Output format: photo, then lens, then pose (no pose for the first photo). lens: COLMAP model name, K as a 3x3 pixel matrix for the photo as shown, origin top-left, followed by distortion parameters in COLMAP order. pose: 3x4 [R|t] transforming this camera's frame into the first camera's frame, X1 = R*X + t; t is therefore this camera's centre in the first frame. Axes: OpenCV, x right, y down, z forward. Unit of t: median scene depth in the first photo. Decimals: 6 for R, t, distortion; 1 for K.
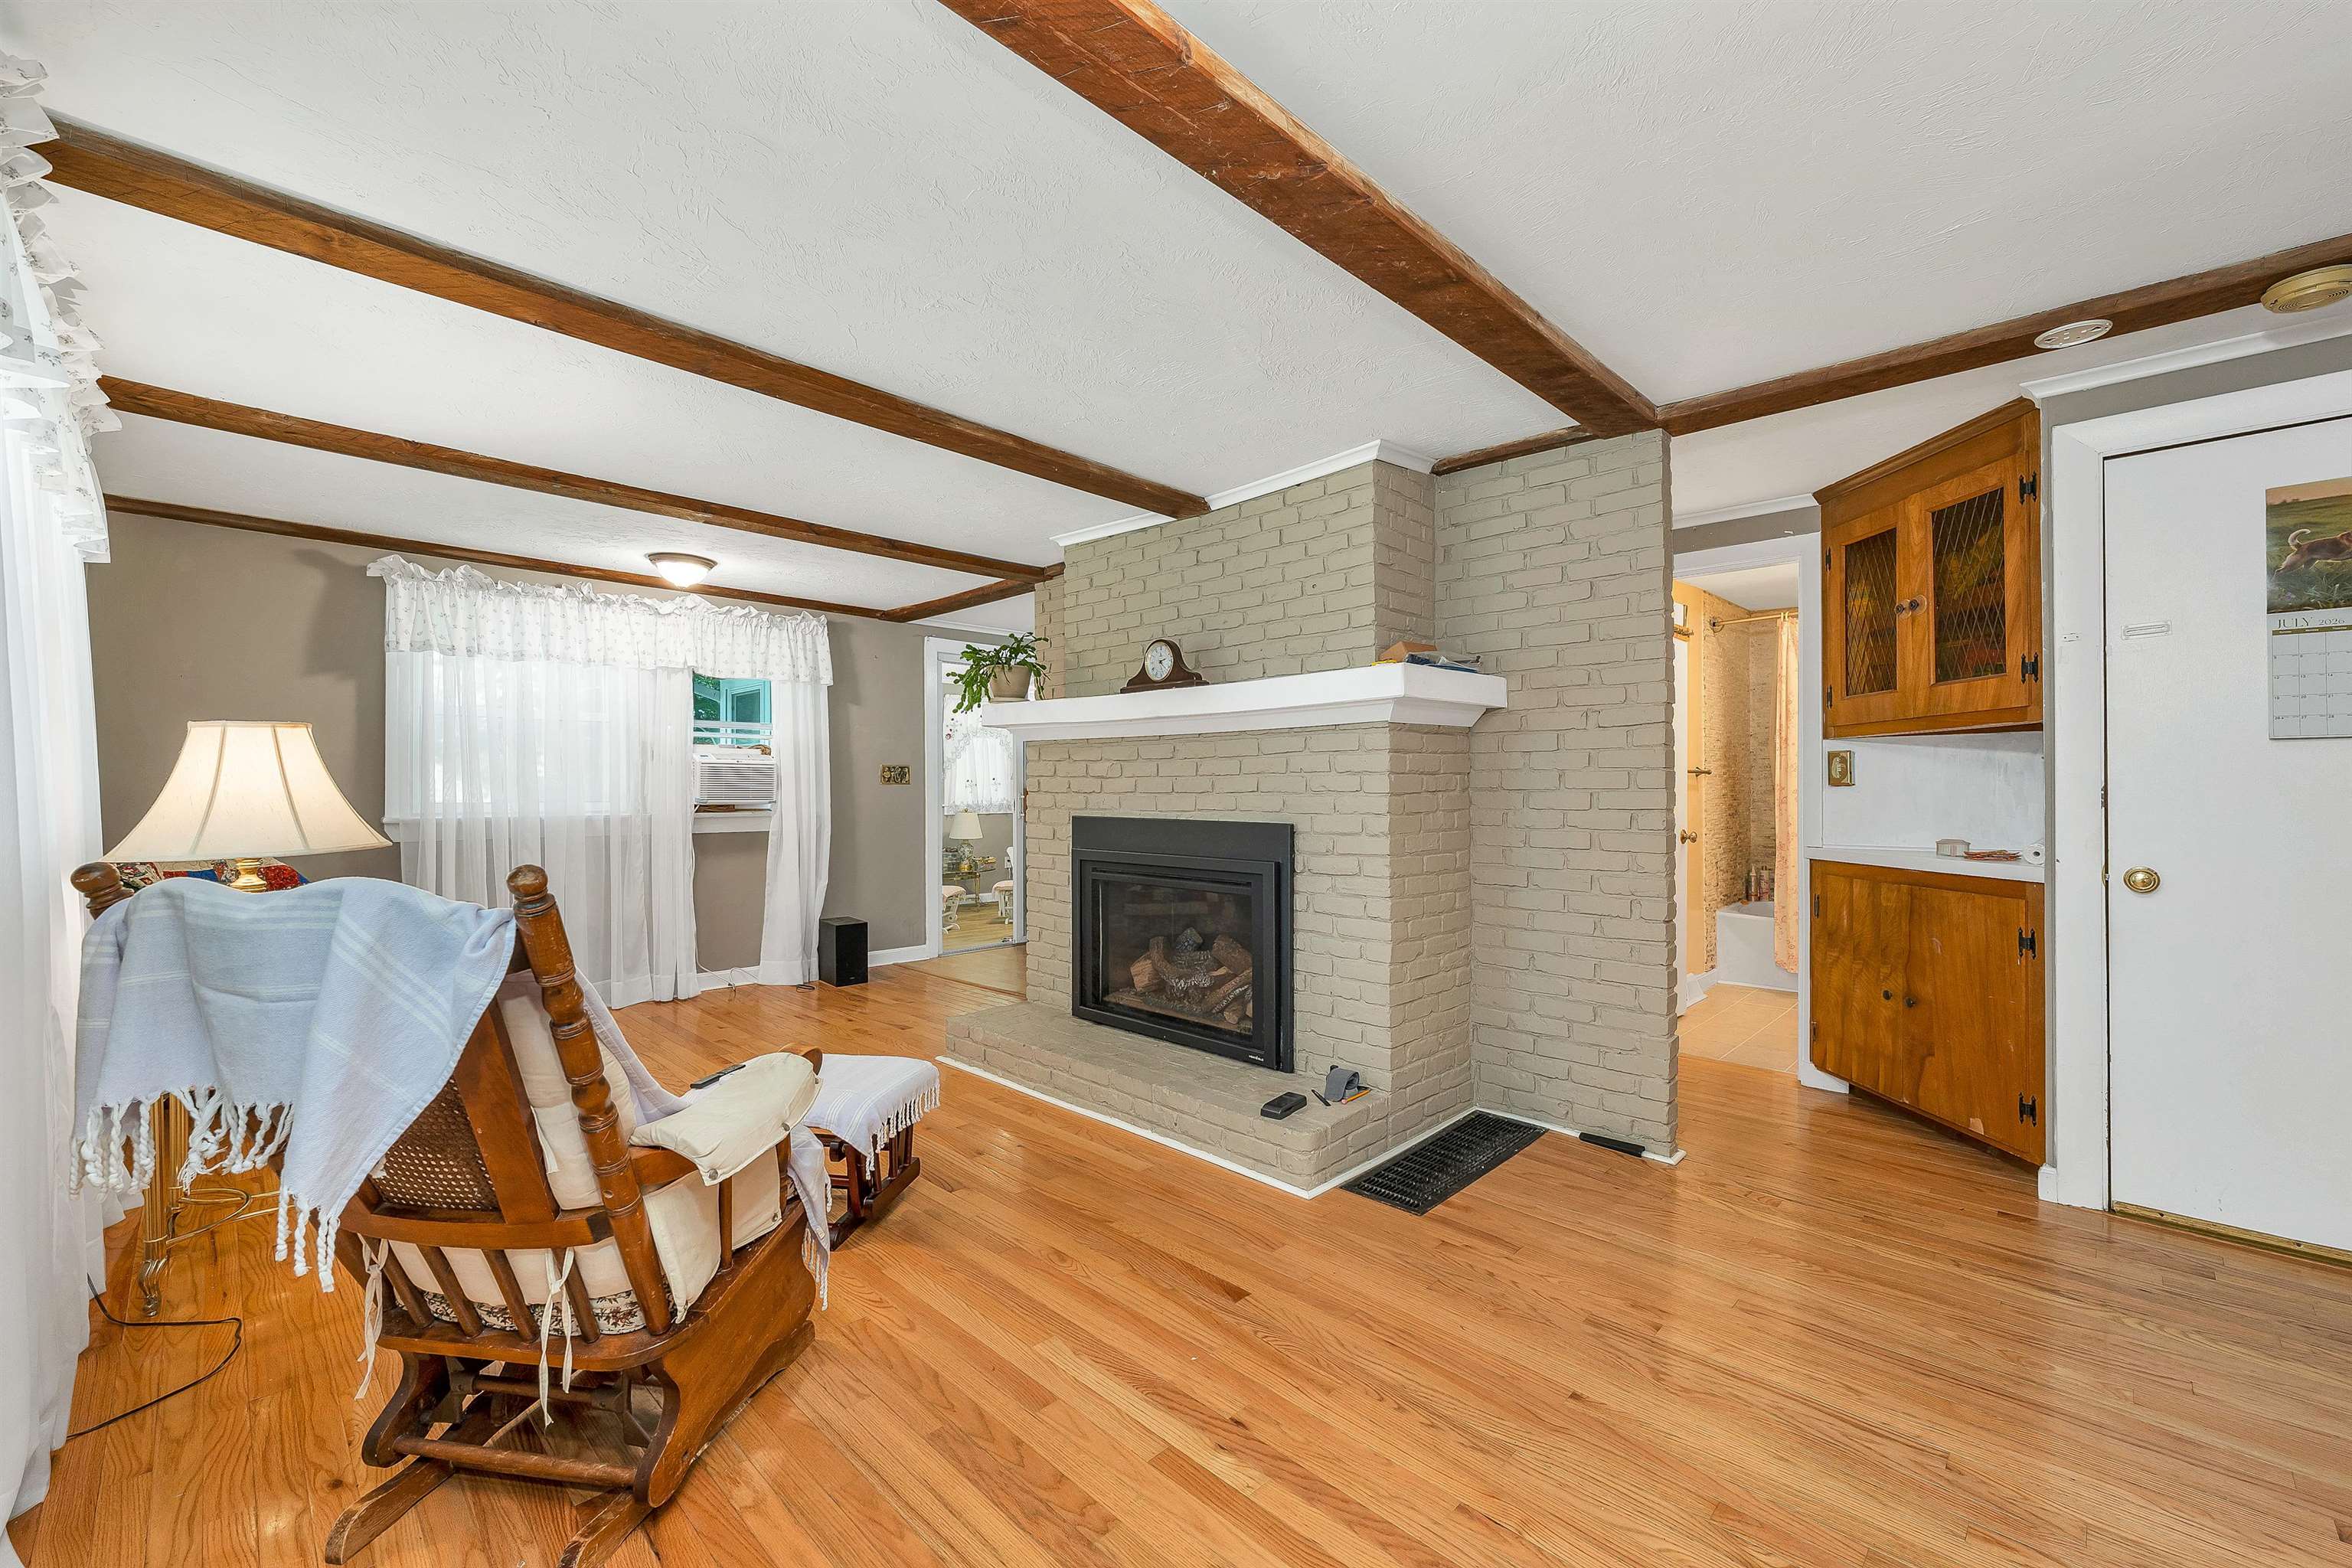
lens RADIAL K [[960.5, 0, 1157.6], [0, 960.5, 786.4], [0, 0, 1]] dist [-0.000724, 0.000147]
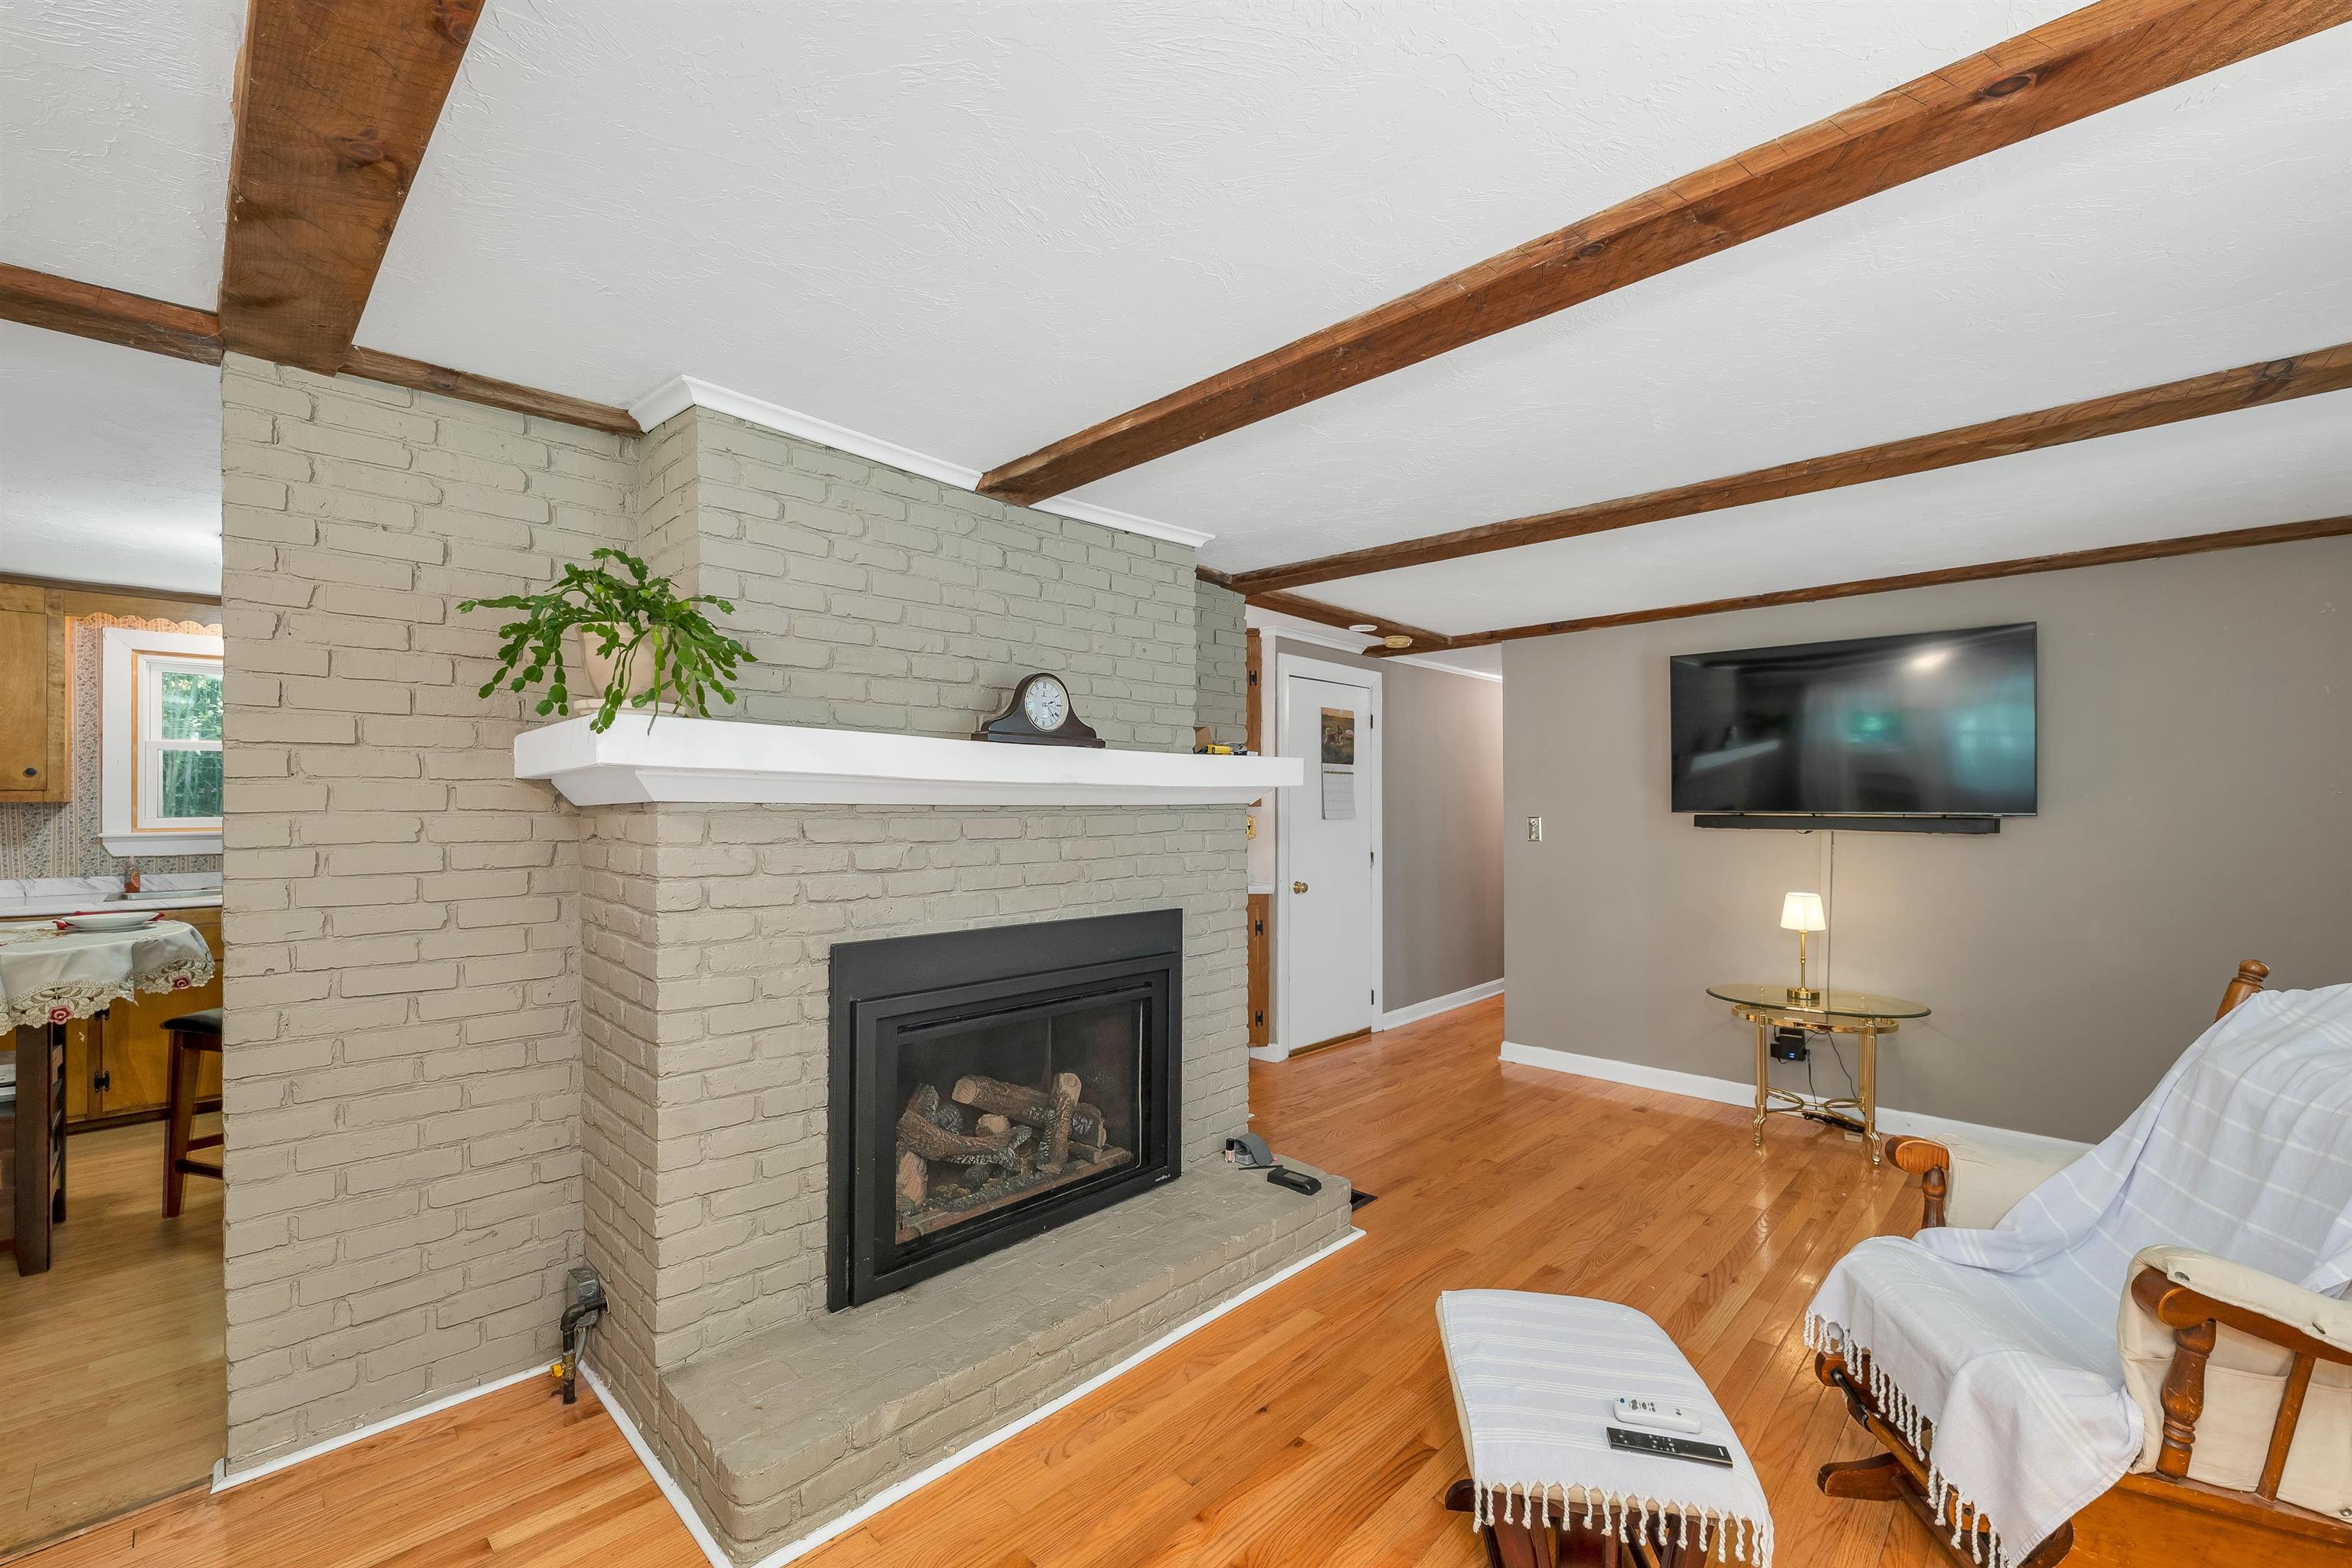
lens RADIAL K [[976.2, 0, 1178.3], [0, 976.2, 798.0], [0, 0, 1]] dist [-0.003773, -0.000541]
pose [[-0.019827, 0.004017, 0.999795, -0.727118], [-0.003292, 0.999986, -0.004083, -0.057577], [-0.999798, -0.003373, -0.019813, 0.915616]]
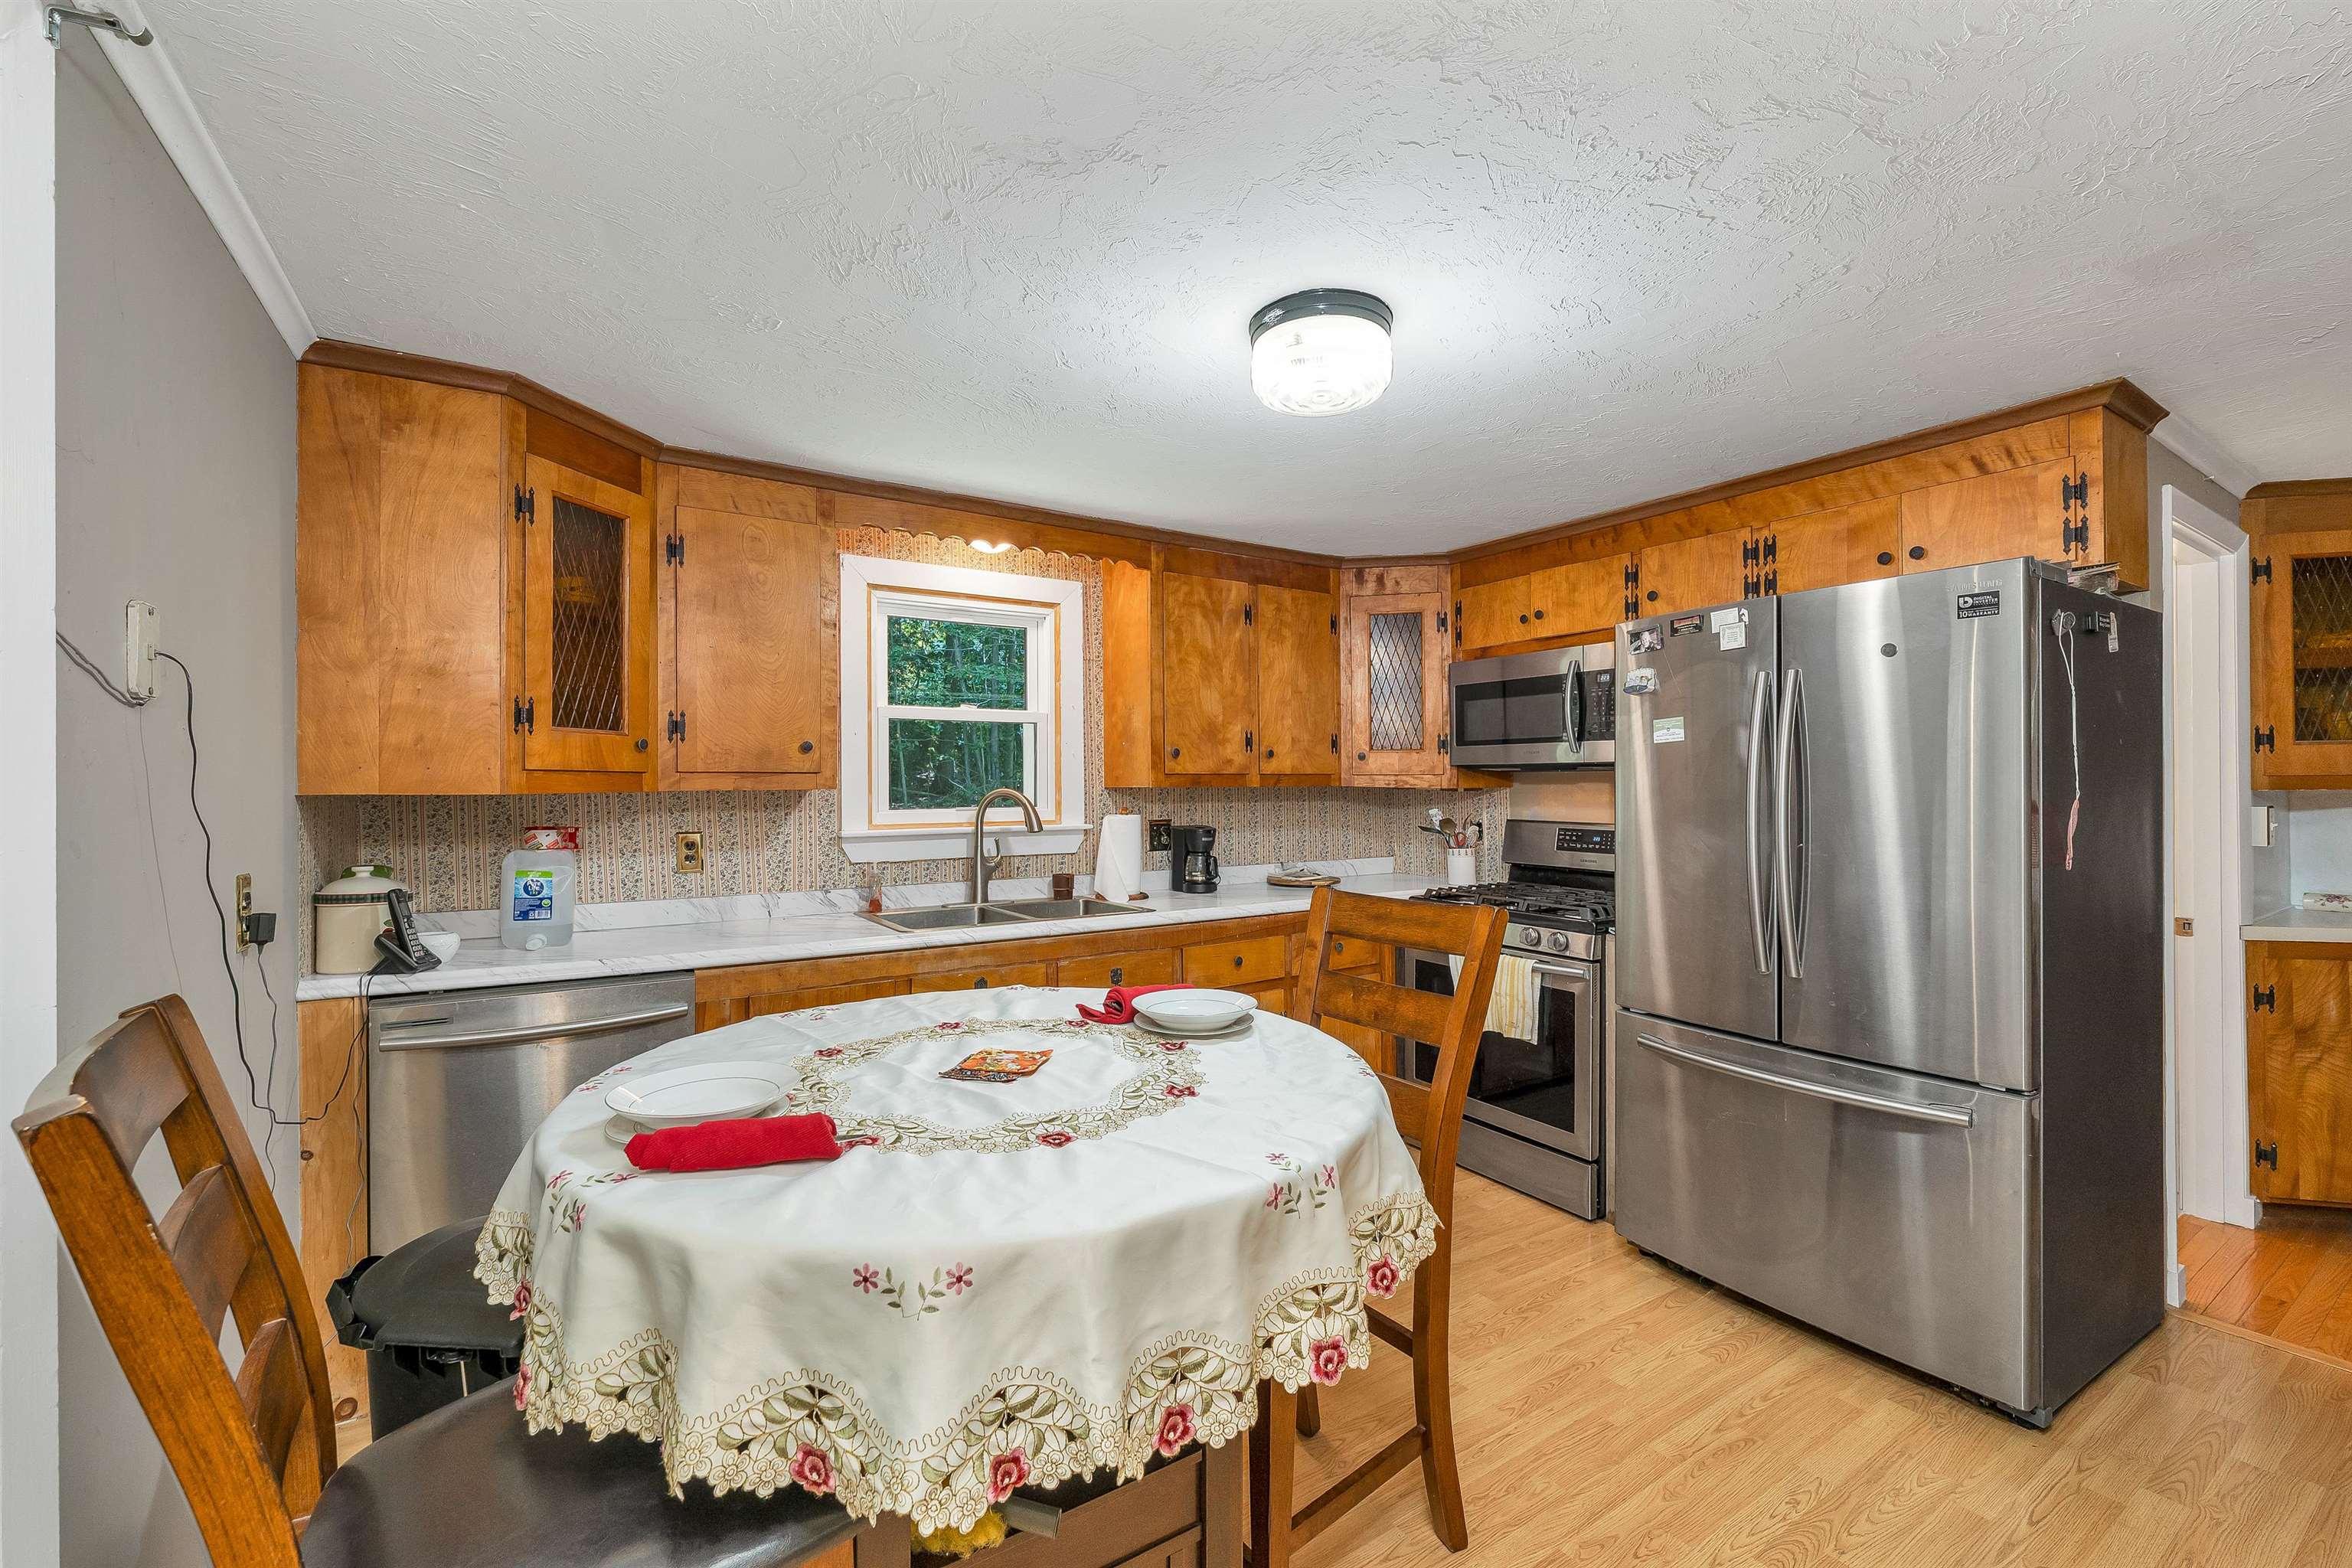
lens RADIAL K [[960.5, 0, 1157.6], [0, 960.5, 786.4], [0, 0, 1]] dist [-0.000724, 0.000147]
pose [[0.217042, 0.002068, 0.976160, -0.291772], [-0.001185, 0.999998, -0.001855, -0.054631], [-0.976162, -0.000754, 0.217044, 1.756546]]
